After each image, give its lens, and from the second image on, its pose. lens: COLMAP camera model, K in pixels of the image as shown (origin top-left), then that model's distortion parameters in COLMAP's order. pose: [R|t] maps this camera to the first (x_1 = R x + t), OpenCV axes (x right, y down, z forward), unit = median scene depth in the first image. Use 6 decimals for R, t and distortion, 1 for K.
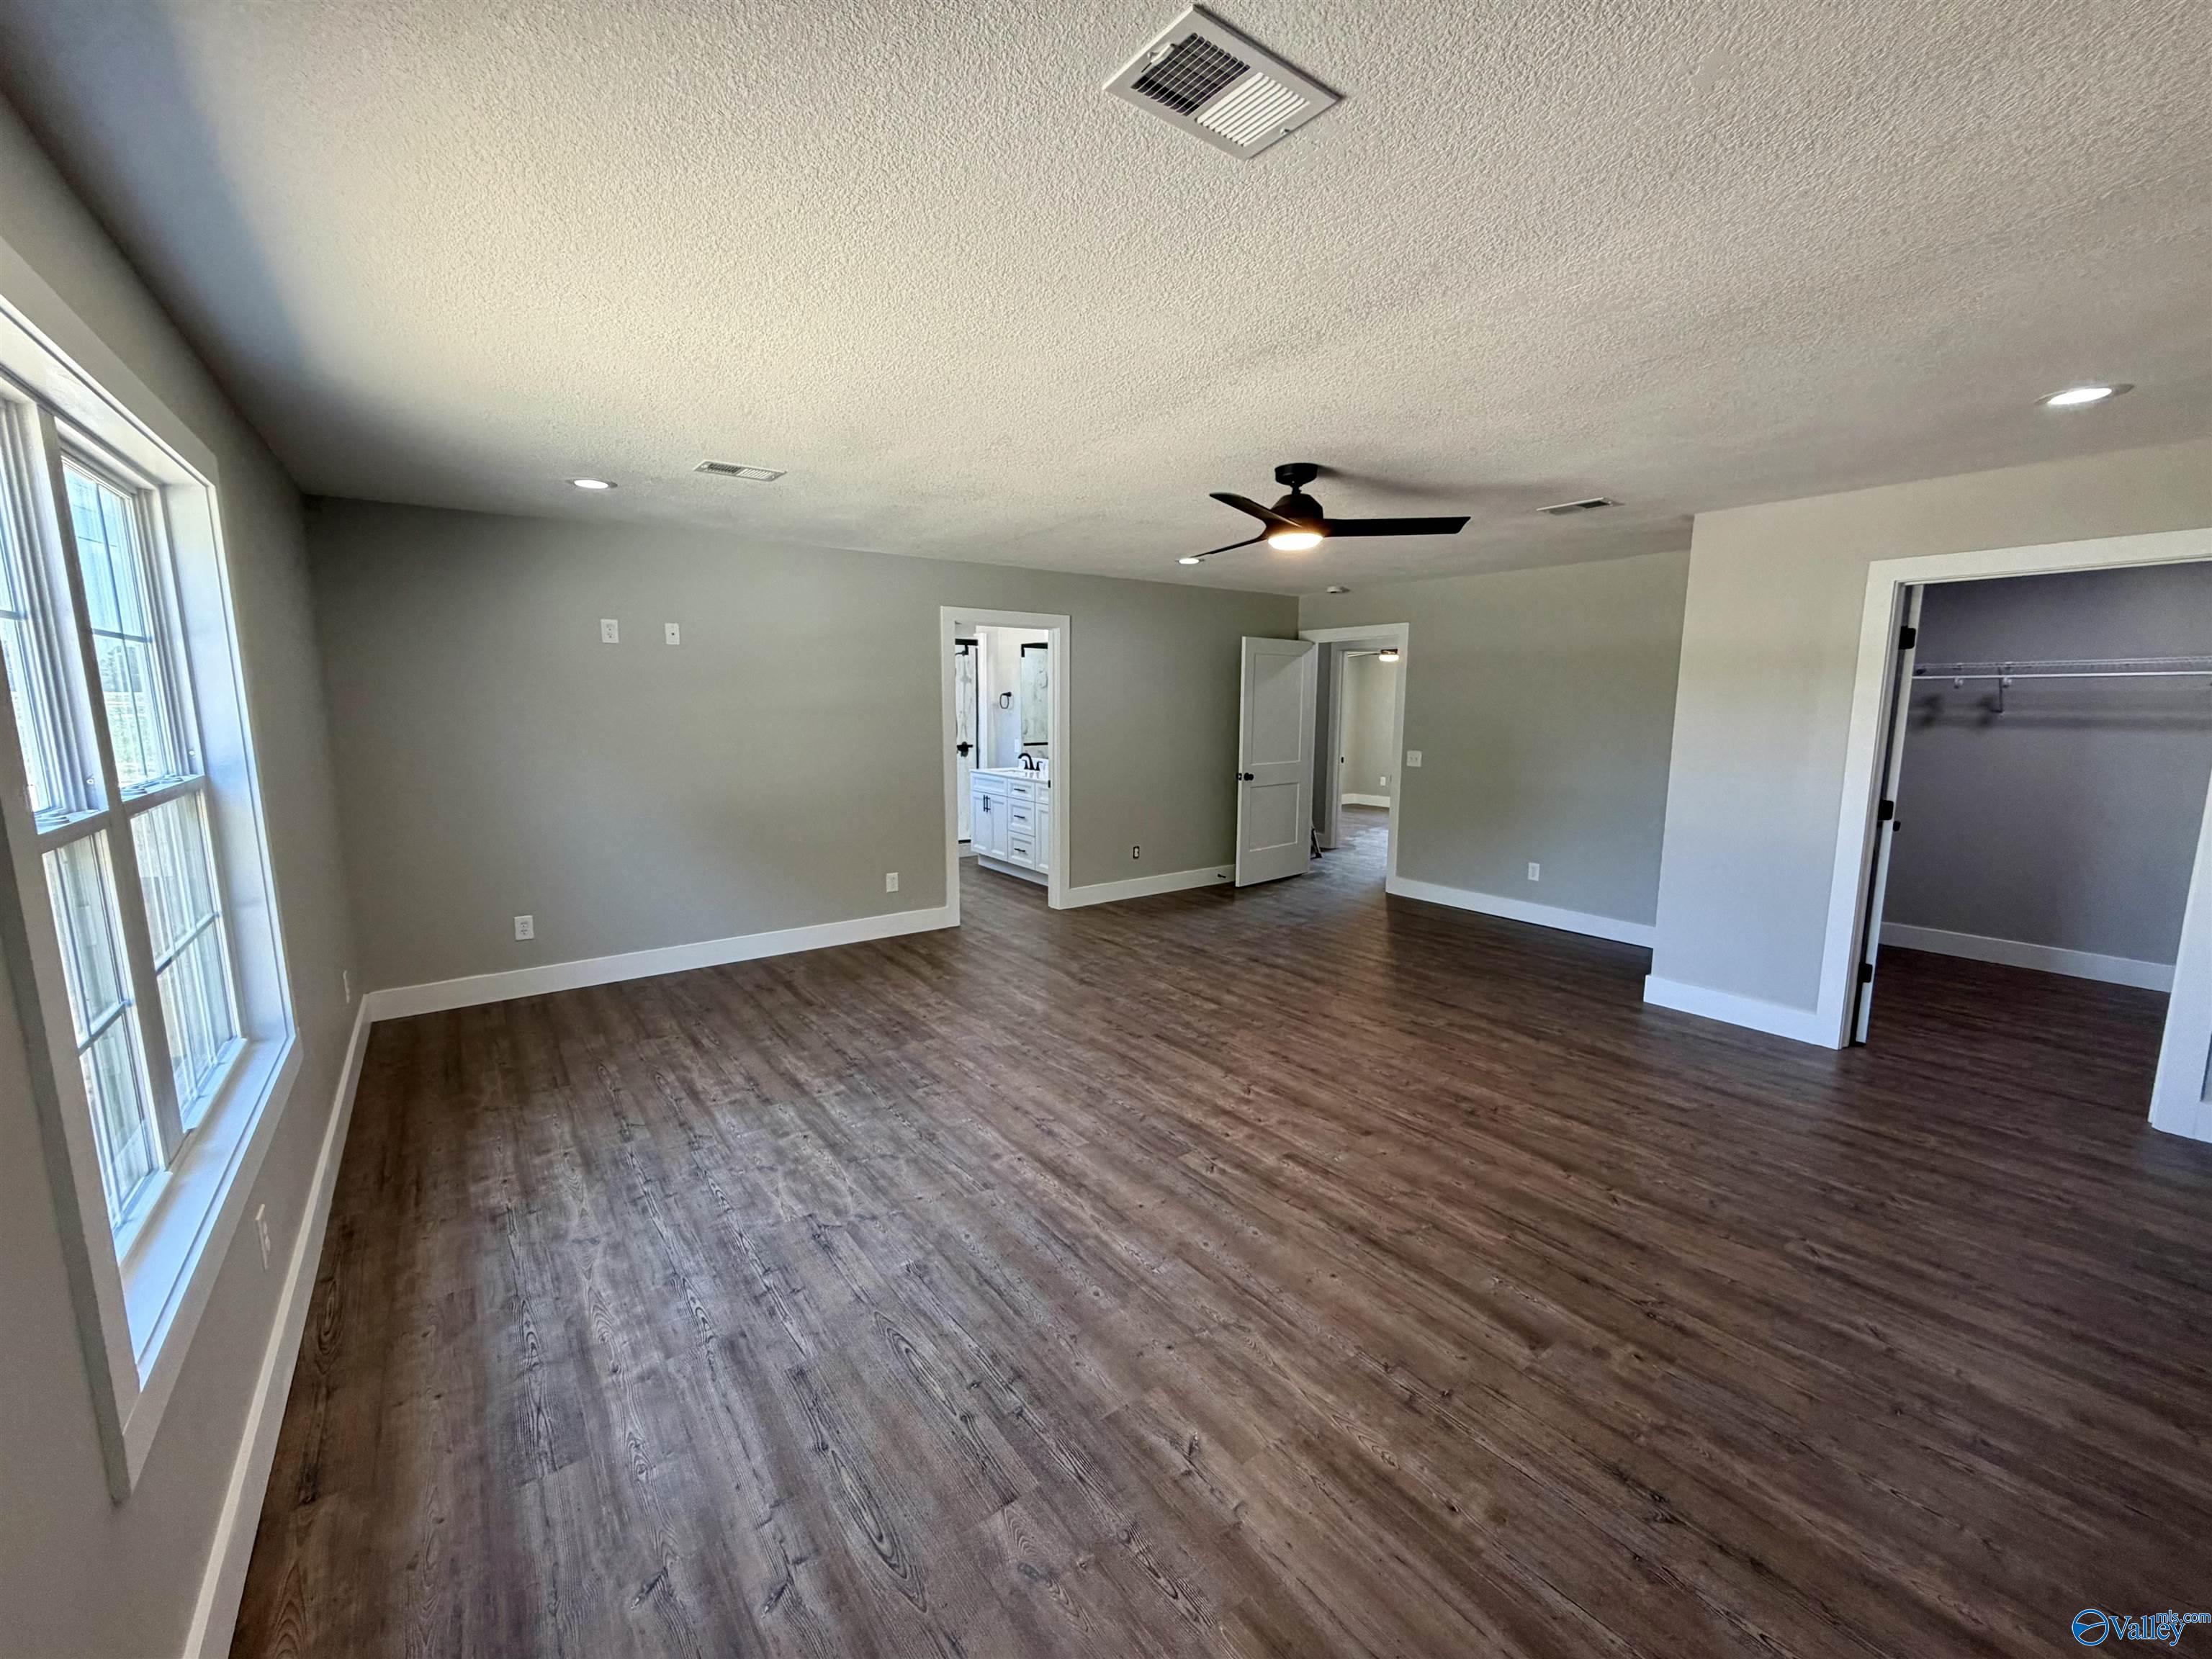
lens RADIAL K [[886.5, 0, 1106.8], [0, 886.5, 831.1], [0, 0, 1]] dist [0.000072, 0.000287]
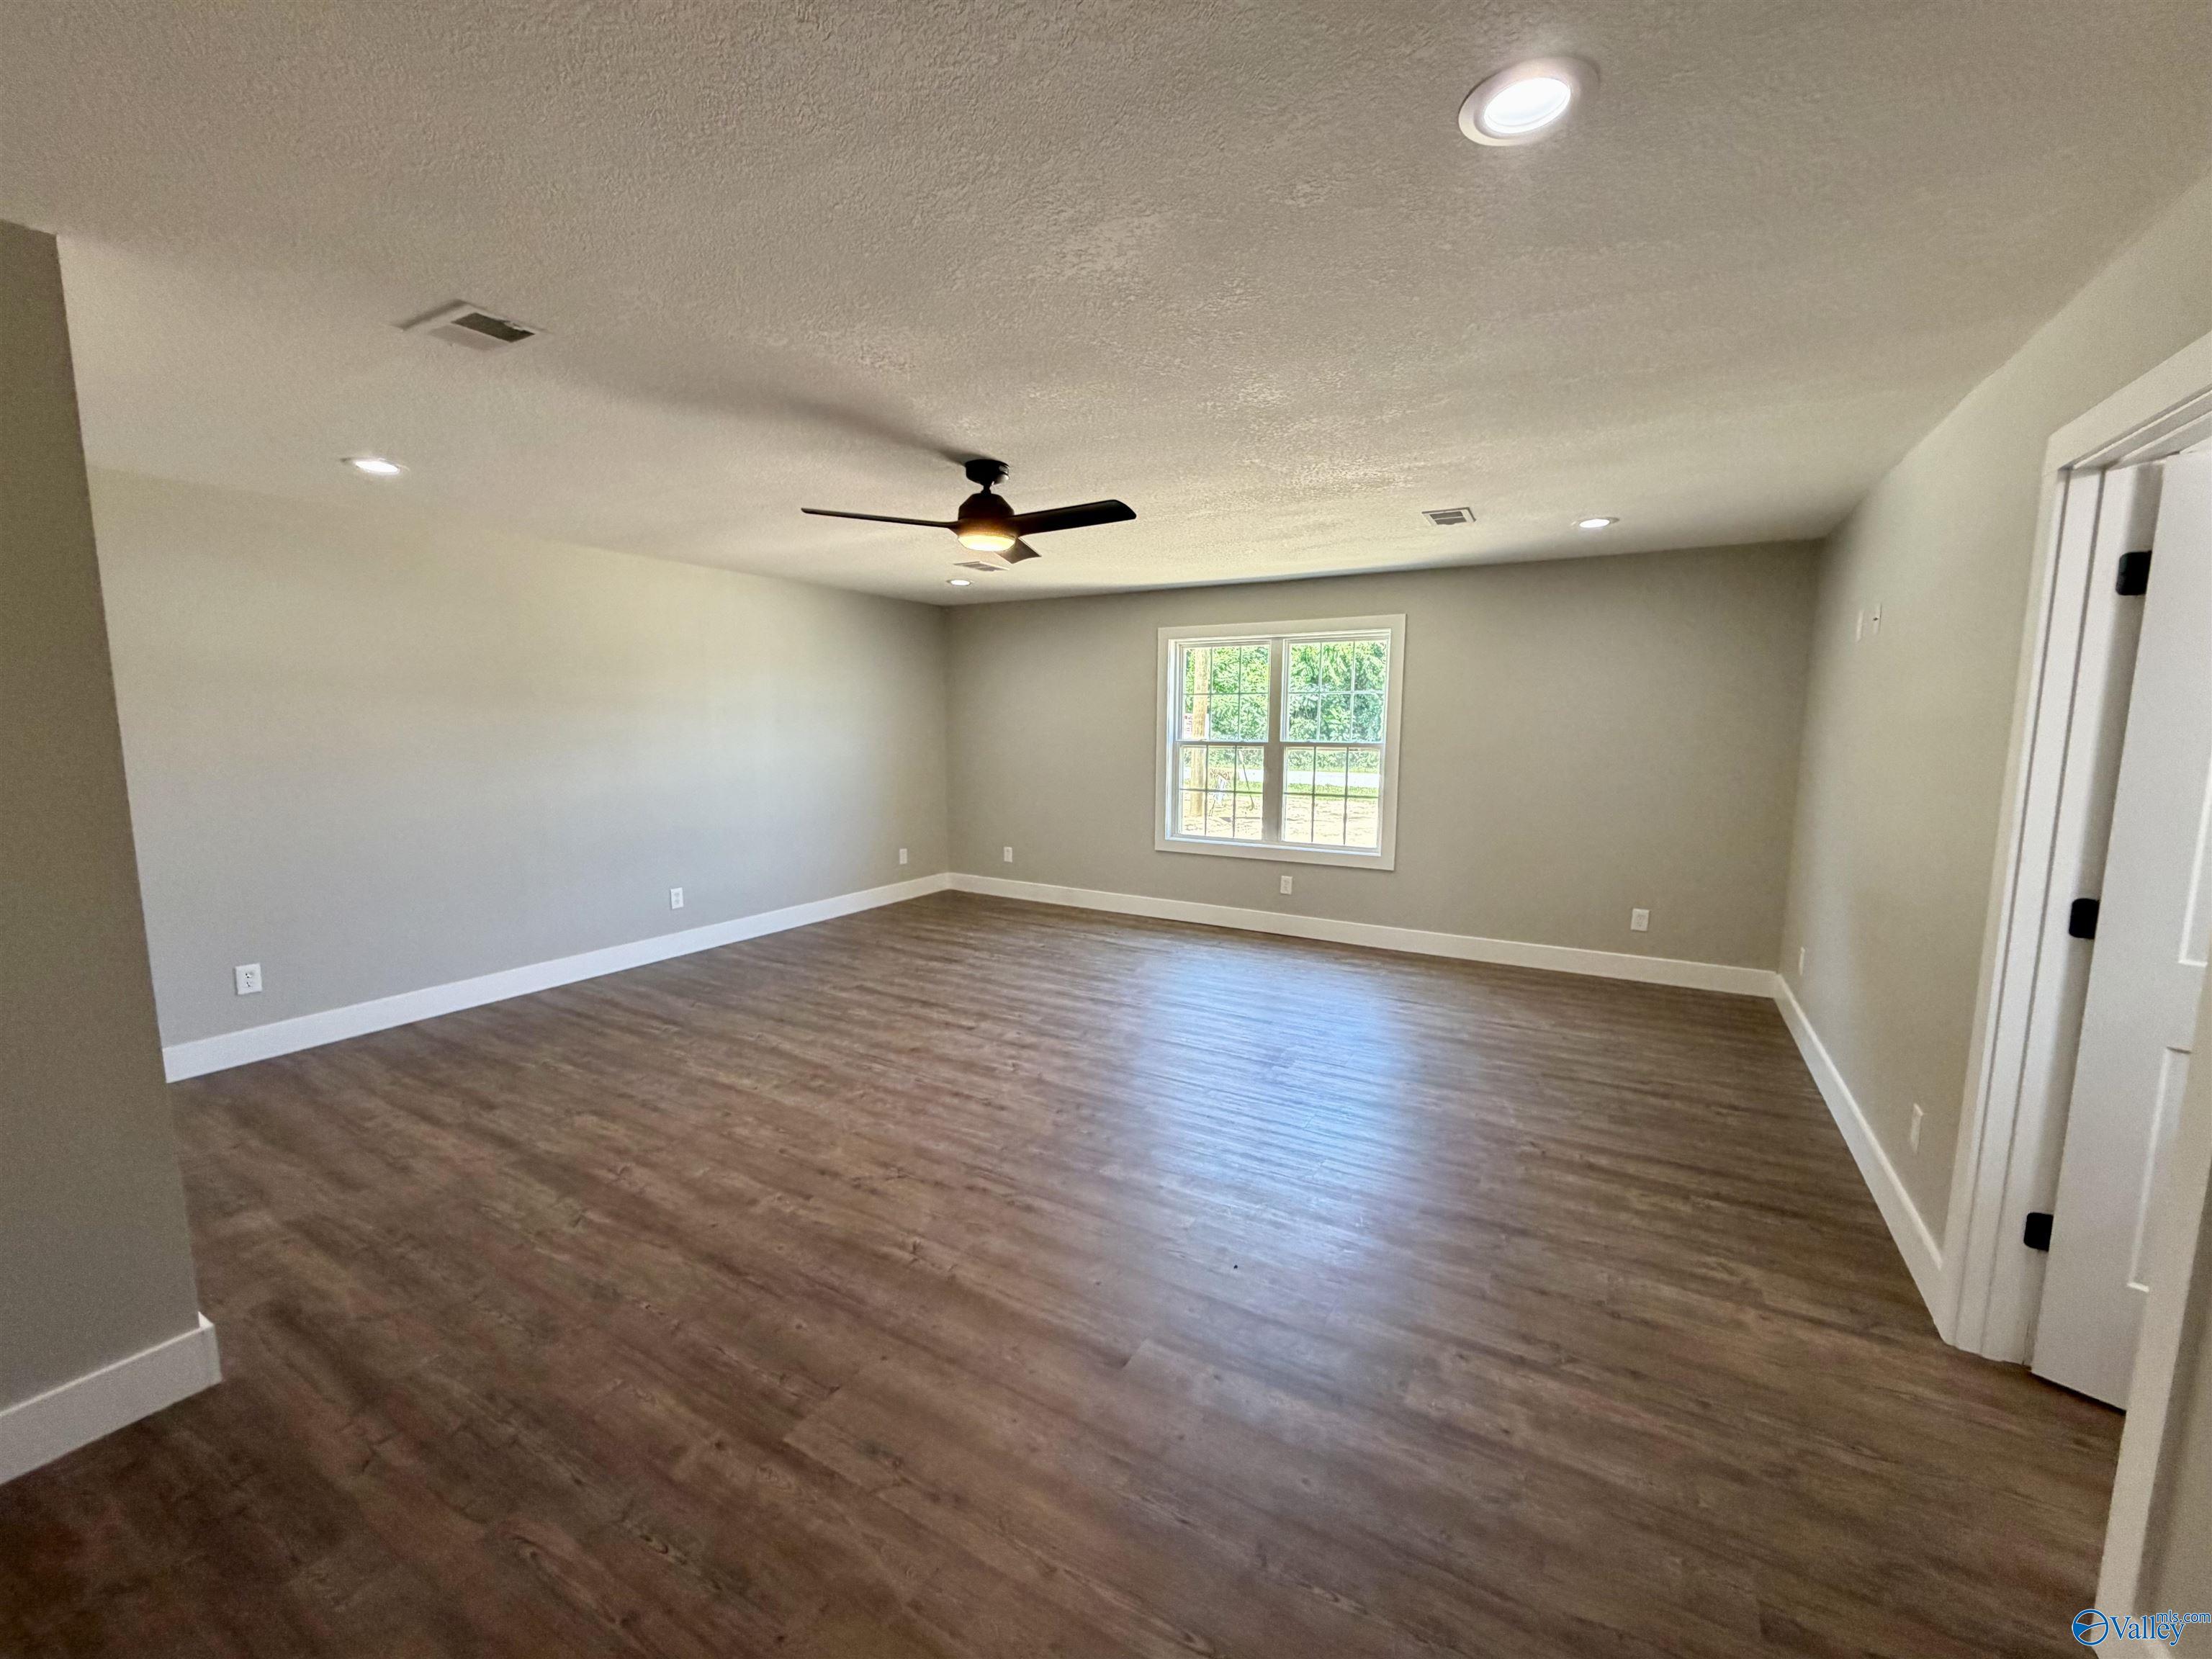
lens RADIAL K [[886.5, 0, 1102.2], [0, 886.5, 844.2], [0, 0, 1]] dist [0.000072, 0.000287]
pose [[-0.922133, 0.049559, -0.383687, 0.508267], [-0.063394, 0.959000, 0.276227, -0.304187], [0.381645, 0.279041, -0.881183, 2.102414]]
